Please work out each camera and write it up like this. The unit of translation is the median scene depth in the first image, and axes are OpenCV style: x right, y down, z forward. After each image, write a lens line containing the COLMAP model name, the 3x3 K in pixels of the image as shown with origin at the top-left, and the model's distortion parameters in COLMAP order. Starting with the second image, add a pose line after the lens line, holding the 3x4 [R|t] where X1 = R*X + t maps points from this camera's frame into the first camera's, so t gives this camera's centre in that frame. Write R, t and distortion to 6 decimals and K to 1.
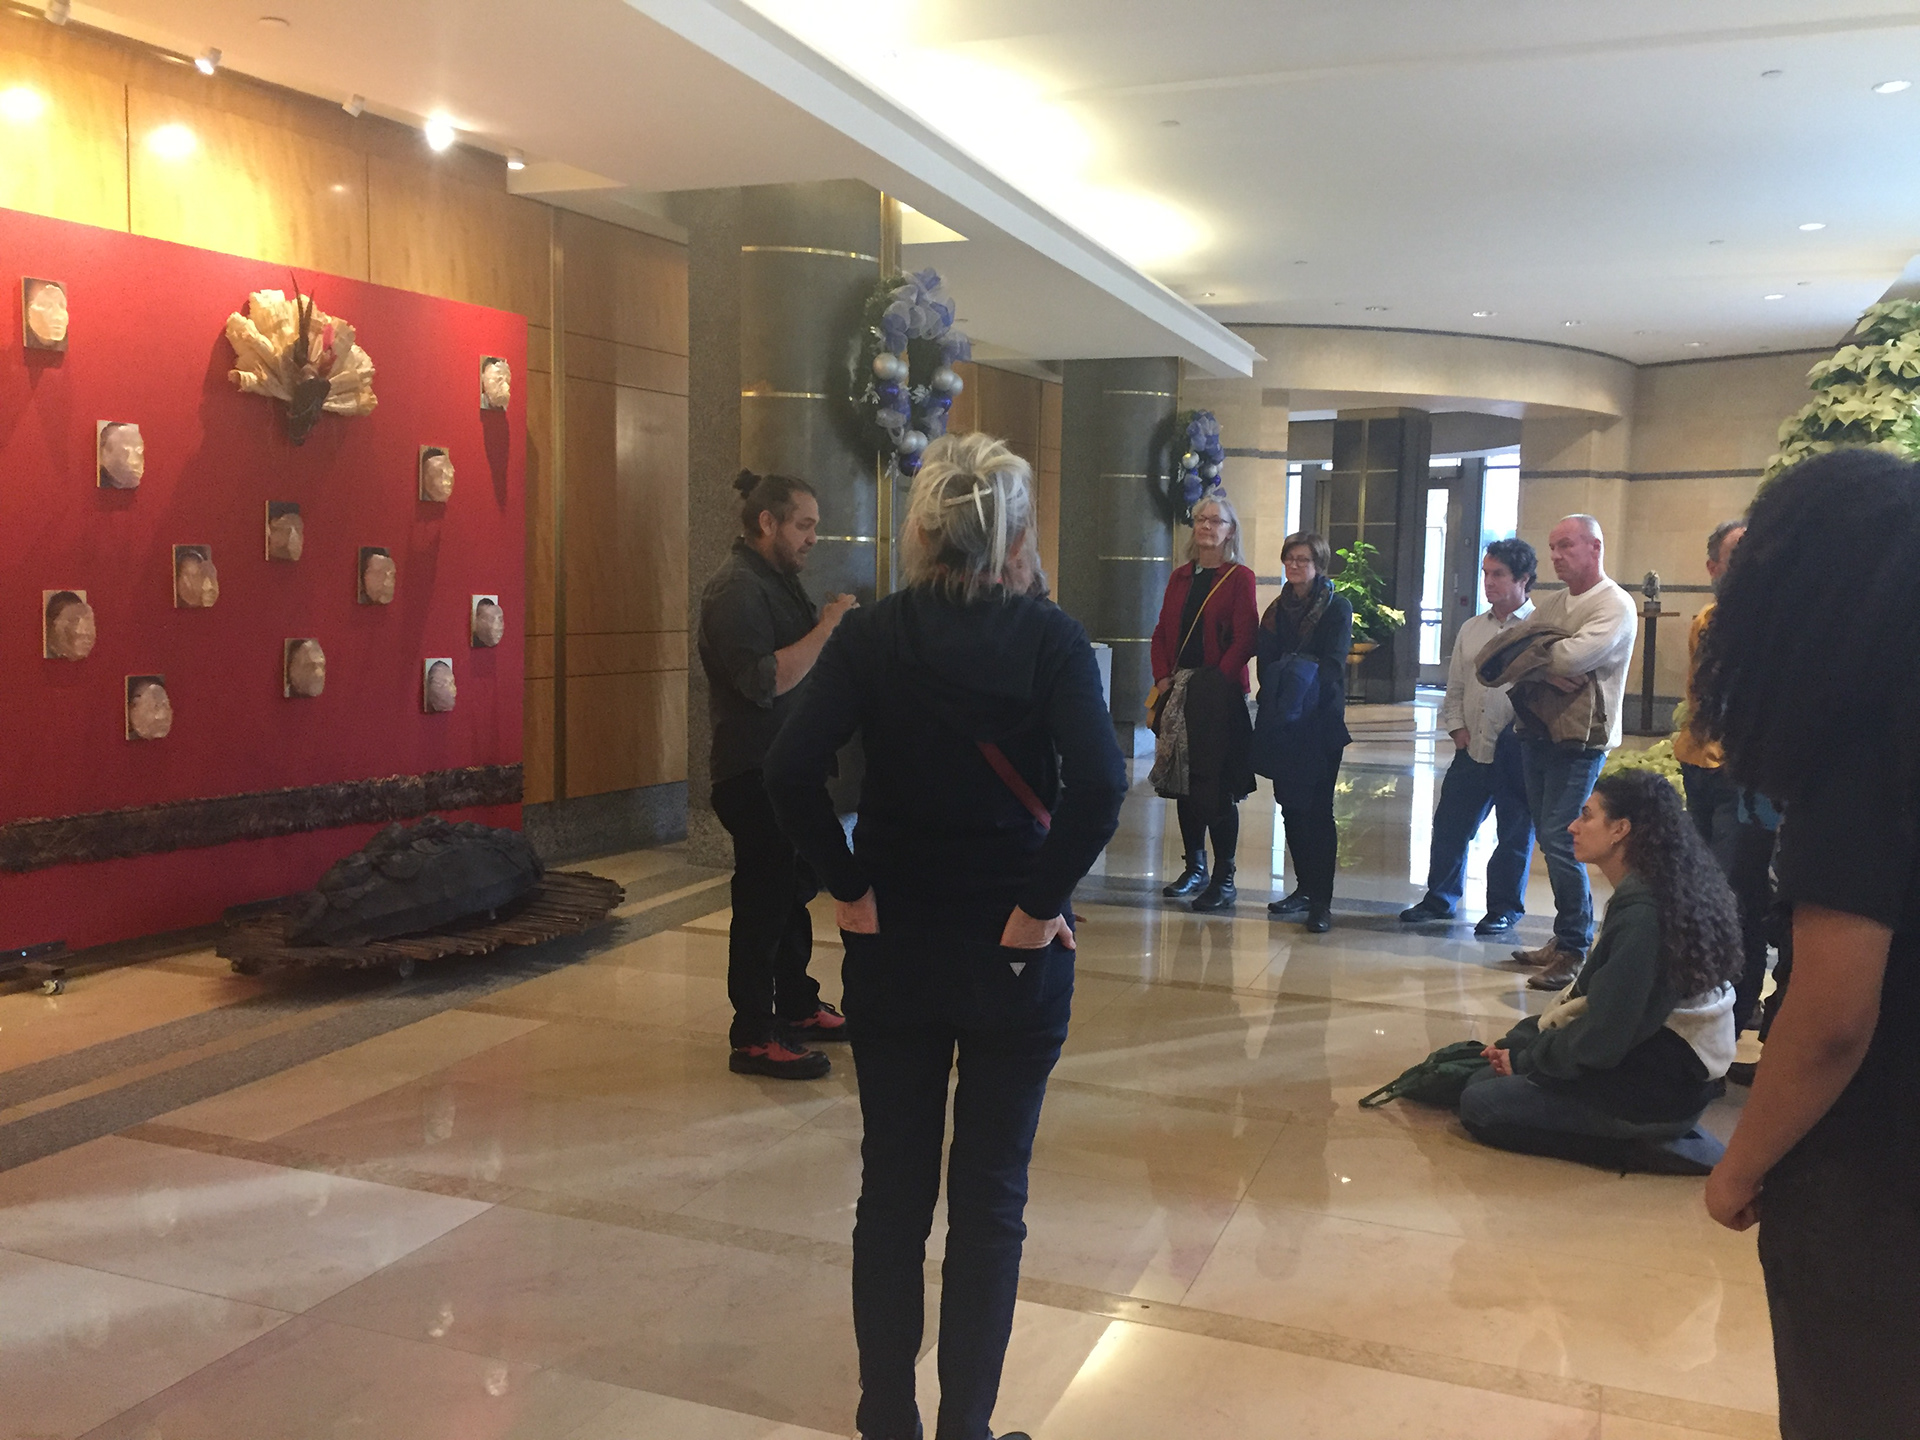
lens RADIAL K [[1641.9, 0, 949.5], [0, 1641.9, 718.3], [0, 0, 1]] dist [0.072229, -0.078767]
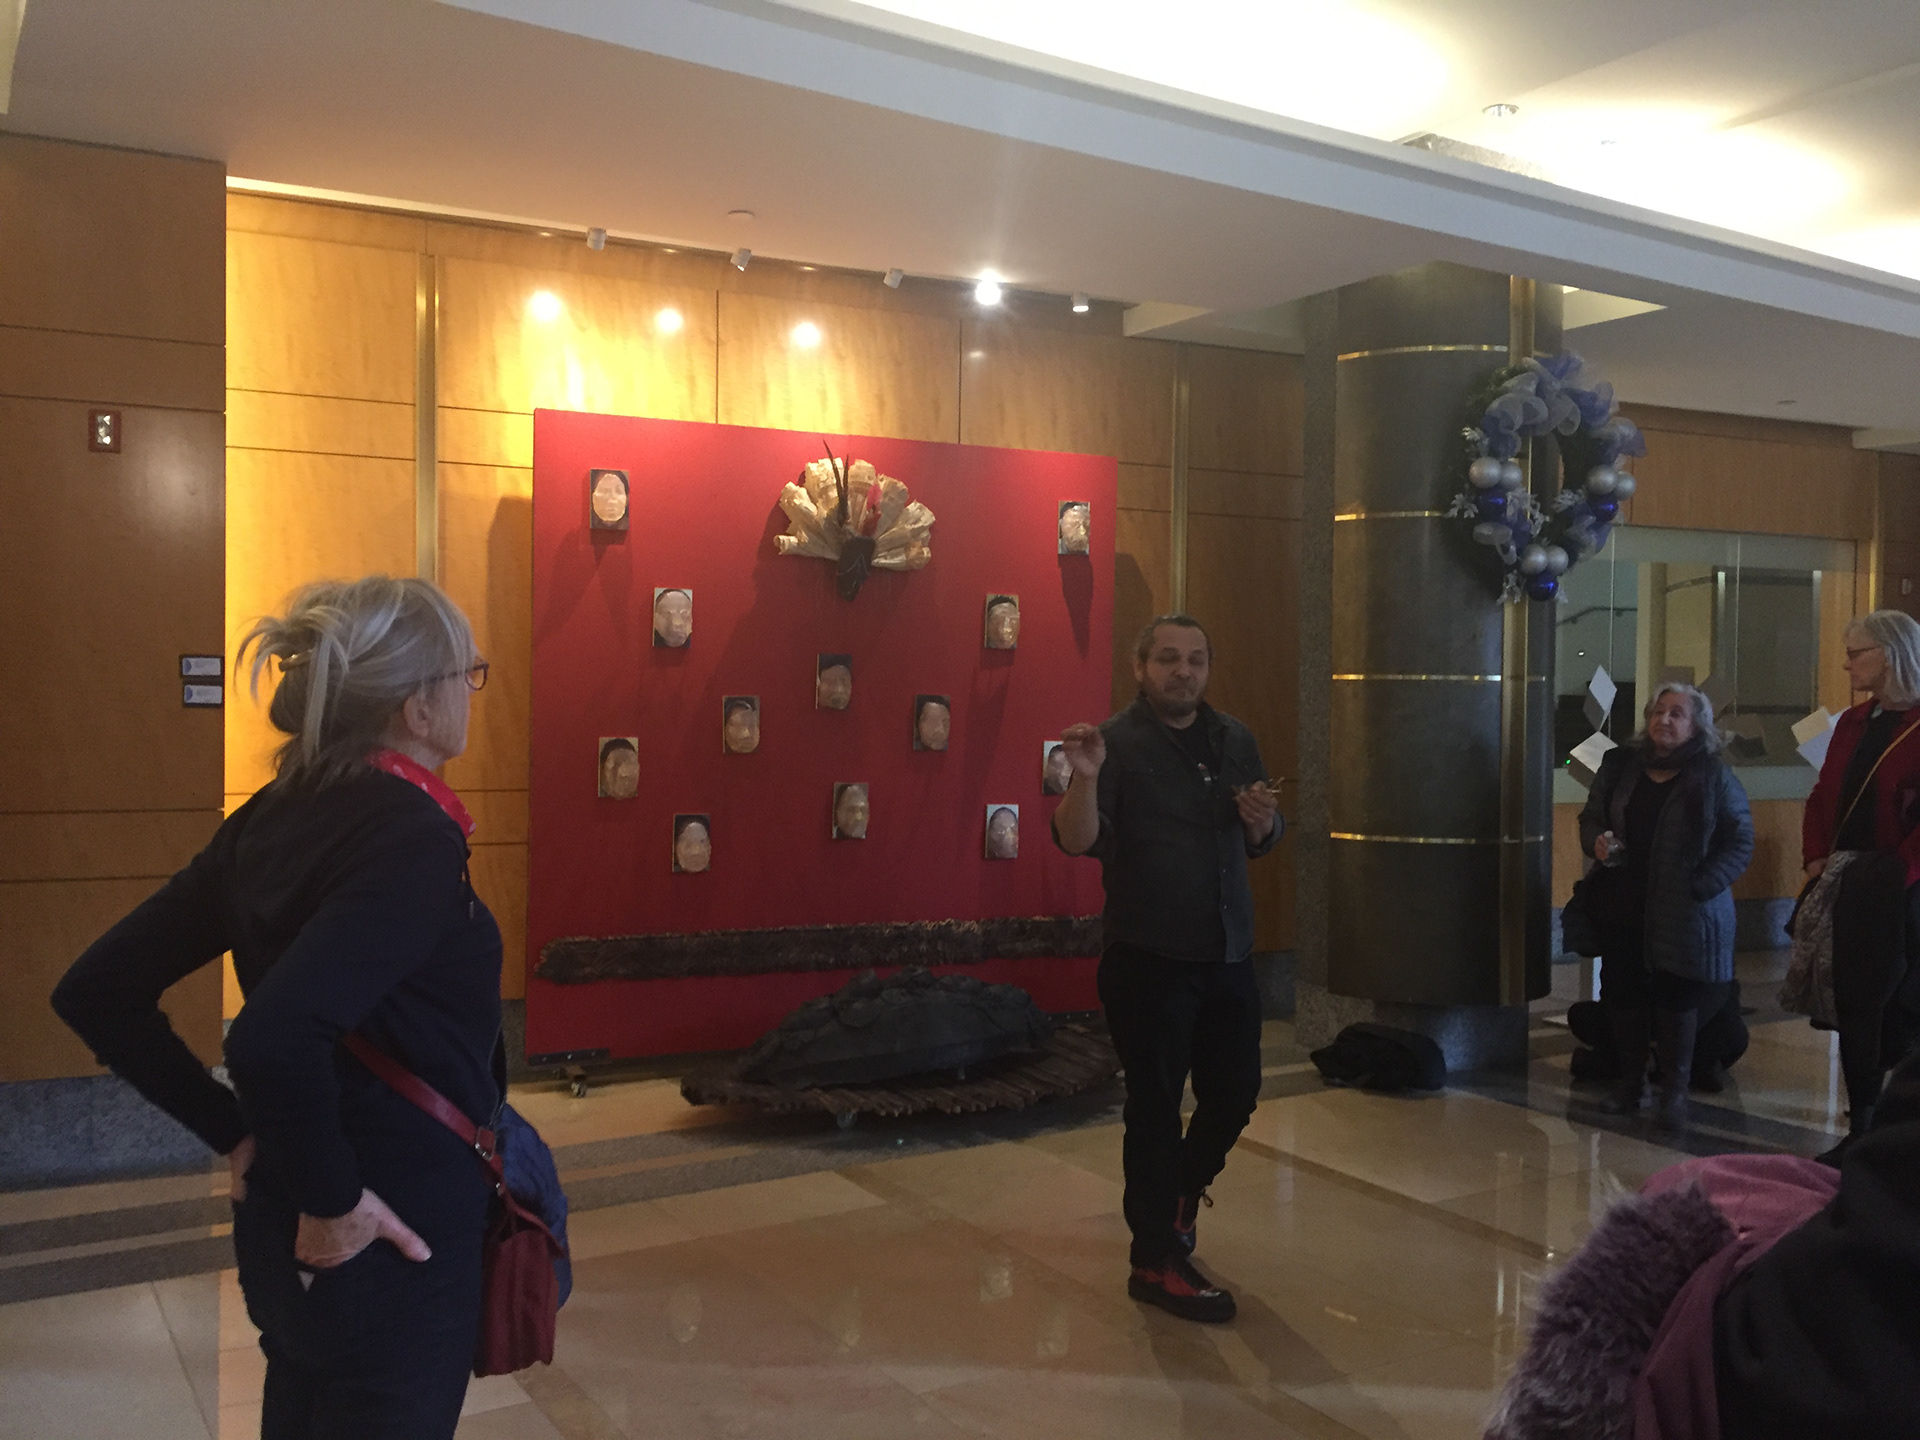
lens RADIAL K [[1641.9, 0, 967.8], [0, 1641.9, 721.9], [0, 0, 1]] dist [0.072229, -0.078767]
pose [[0.805950, 0.002222, -0.591980, 0.293810], [-0.049615, 0.996728, -0.063807, -0.024929], [0.589901, 0.080796, 0.803423, 0.214228]]
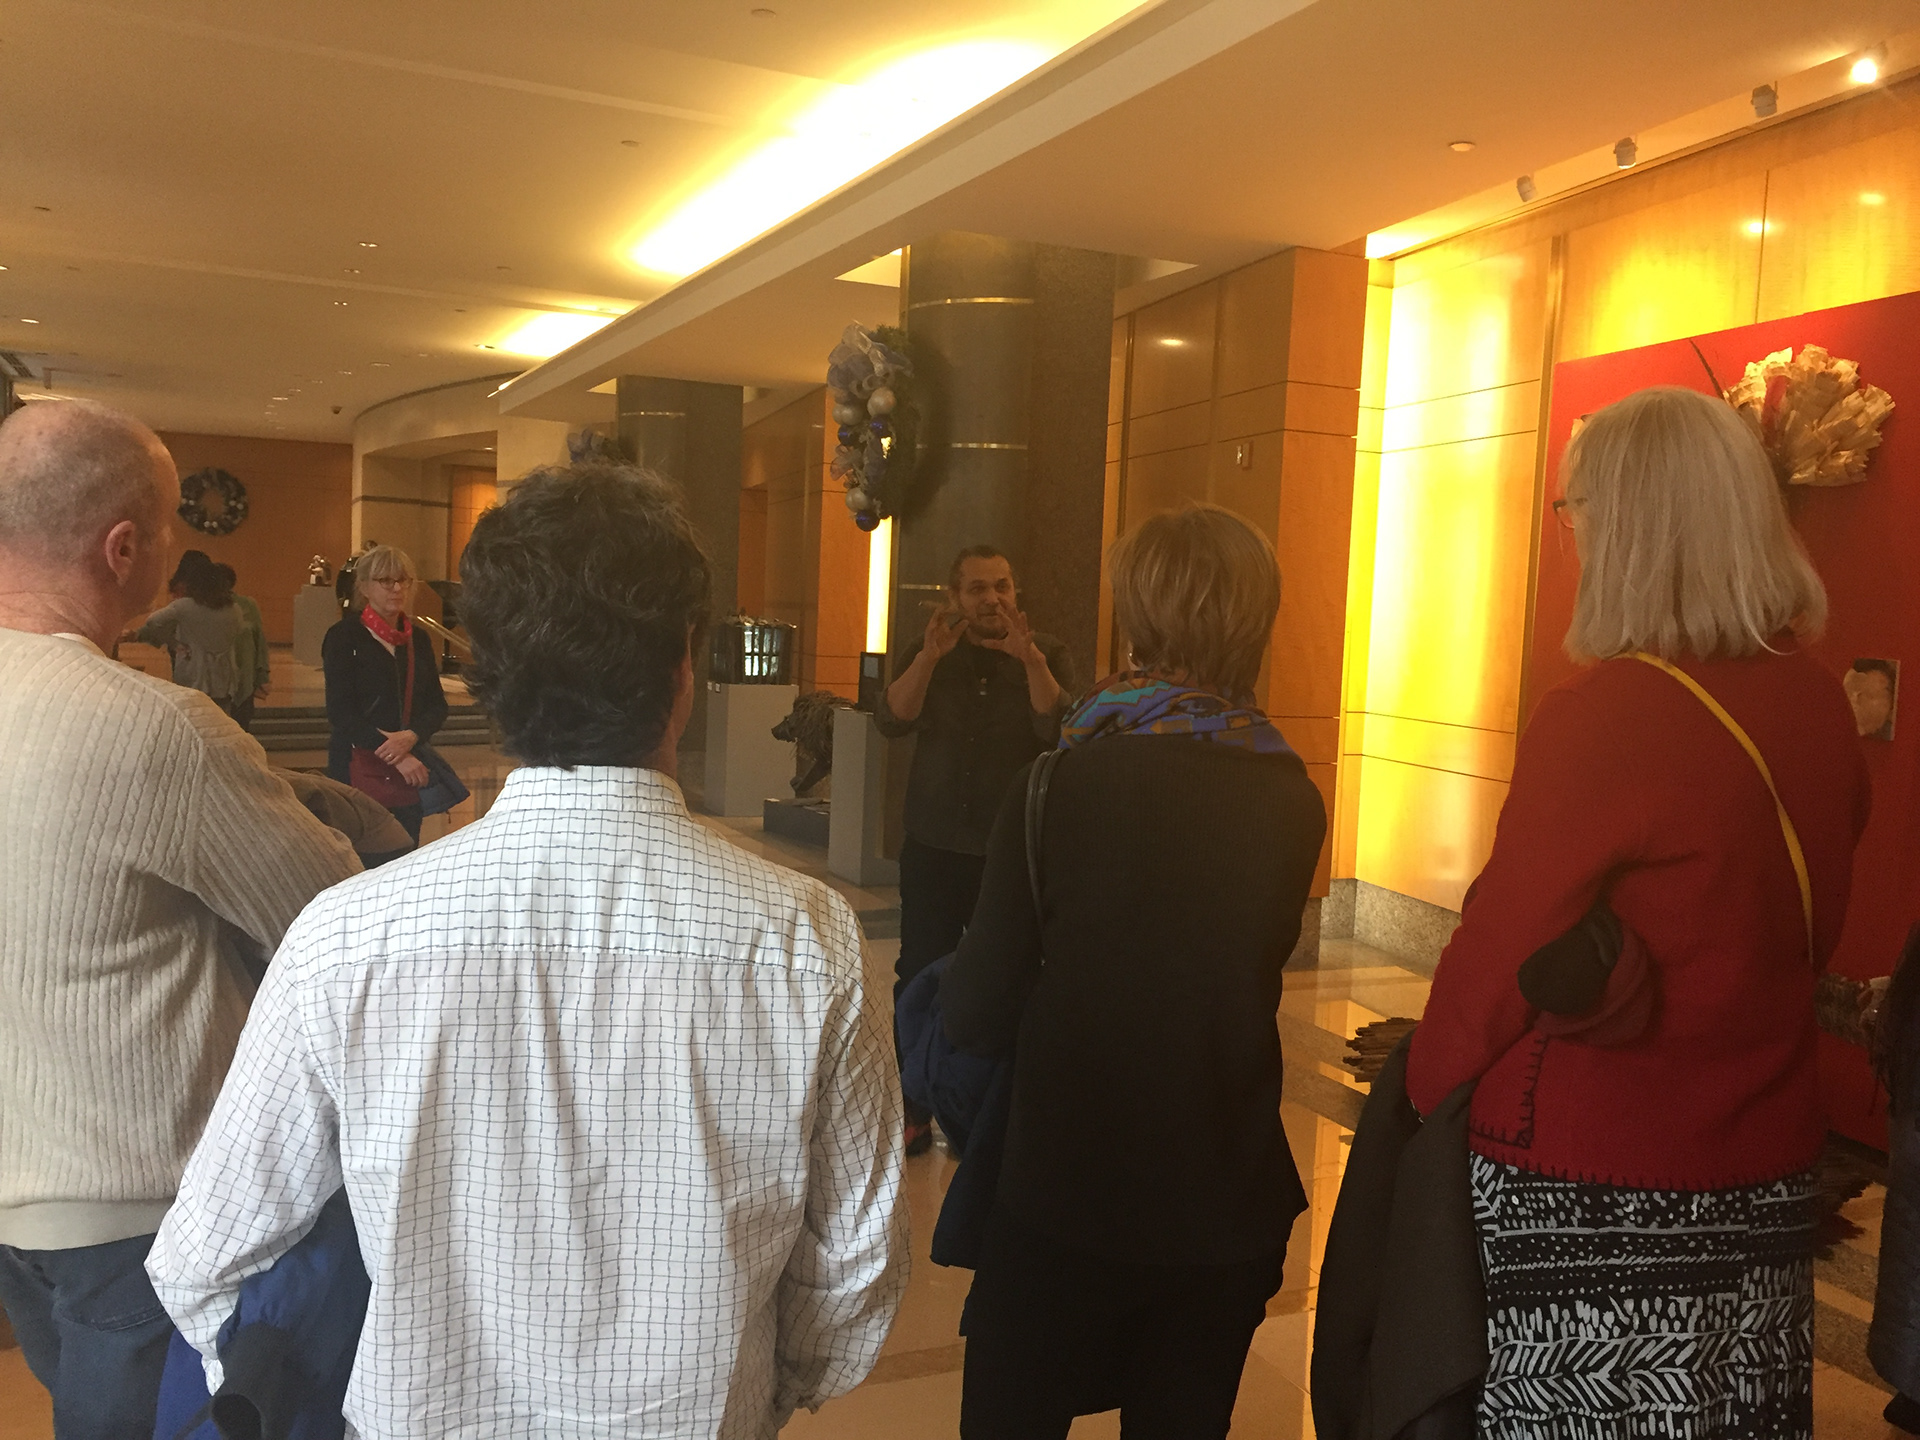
lens RADIAL K [[1641.9, 0, 975.7], [0, 1641.9, 705.0], [0, 0, 1]] dist [0.072229, -0.078767]
pose [[-0.684574, -0.002988, -0.728937, 0.476535], [-0.119693, 0.986880, 0.108363, -0.125188], [0.719049, 0.161431, -0.675950, 1.307373]]
